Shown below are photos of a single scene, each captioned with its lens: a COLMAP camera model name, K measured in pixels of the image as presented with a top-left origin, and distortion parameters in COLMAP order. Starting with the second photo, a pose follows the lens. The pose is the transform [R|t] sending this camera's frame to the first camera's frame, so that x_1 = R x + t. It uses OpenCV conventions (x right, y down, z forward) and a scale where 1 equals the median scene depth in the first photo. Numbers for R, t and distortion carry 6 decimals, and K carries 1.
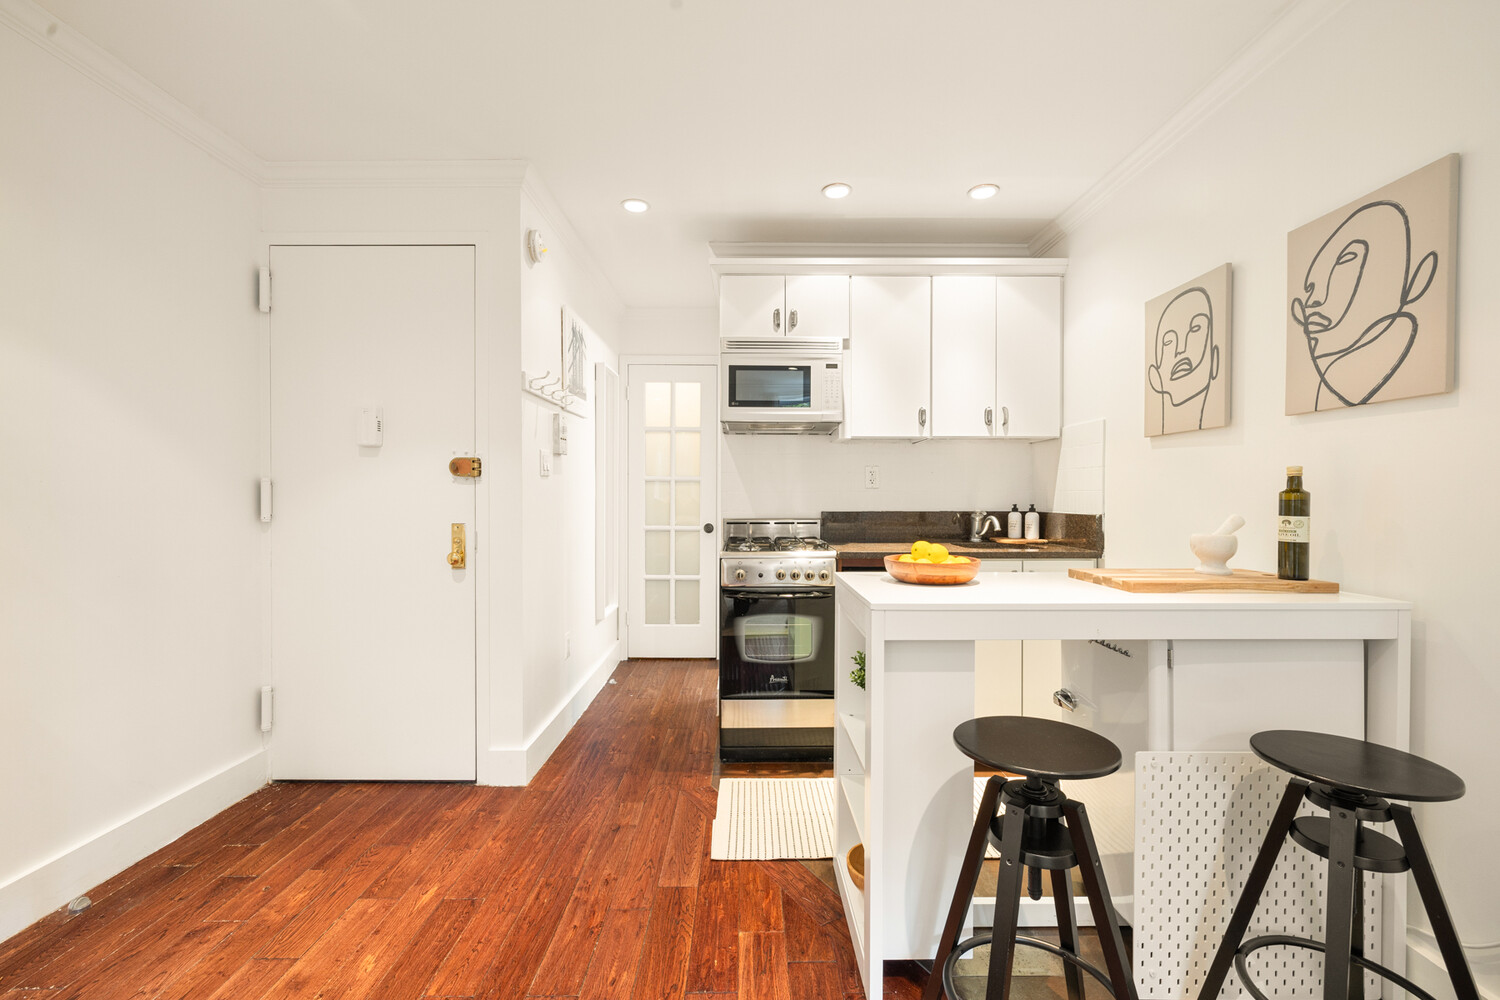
lens RADIAL K [[627.6, 0, 749.6], [0, 627.6, 500.4], [0, 0, 1]] dist [-0.000047, -0.000156]
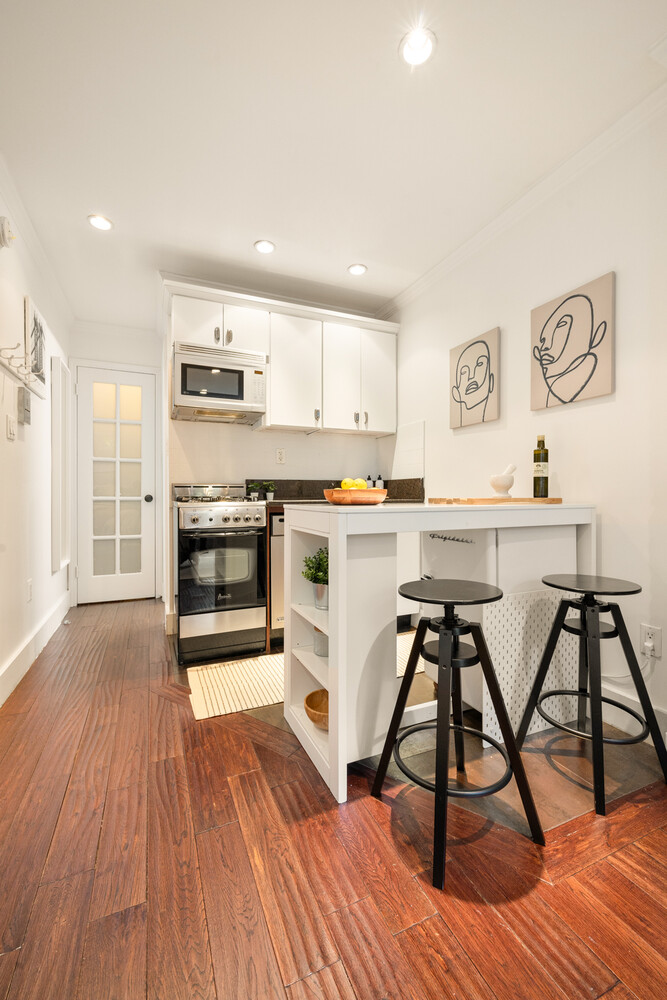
lens RADIAL K [[418.4, 0, 332.9], [0, 418.4, 494.3], [0, 0, 1]] dist [-0.000047, -0.000156]
pose [[0.917901, -0.002038, 0.396805, -0.102853], [0.004970, 0.999967, -0.006362, 0.076331], [-0.396779, 0.007811, 0.917881, 0.083482]]
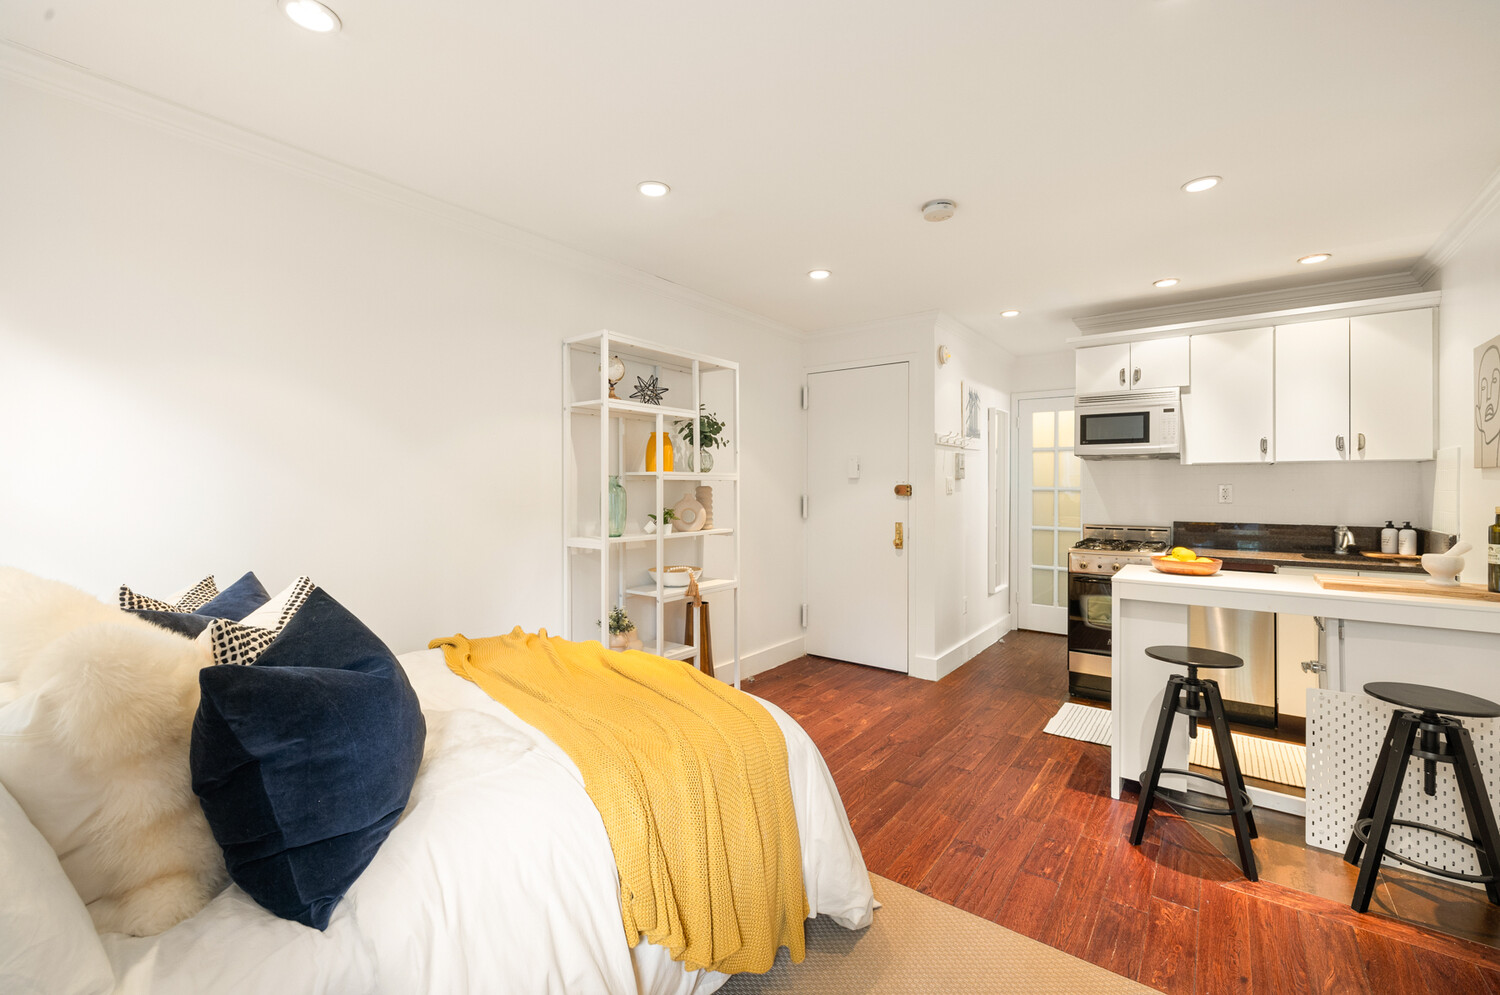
lens RADIAL K [[627.6, 0, 751.5], [0, 627.6, 487.0], [0, 0, 1]] dist [-0.000047, -0.000156]
pose [[0.798686, 0.001706, -0.601746, 0.254425], [-0.006011, 0.999969, -0.005144, -0.050108], [0.601718, 0.007726, 0.798671, -0.633540]]
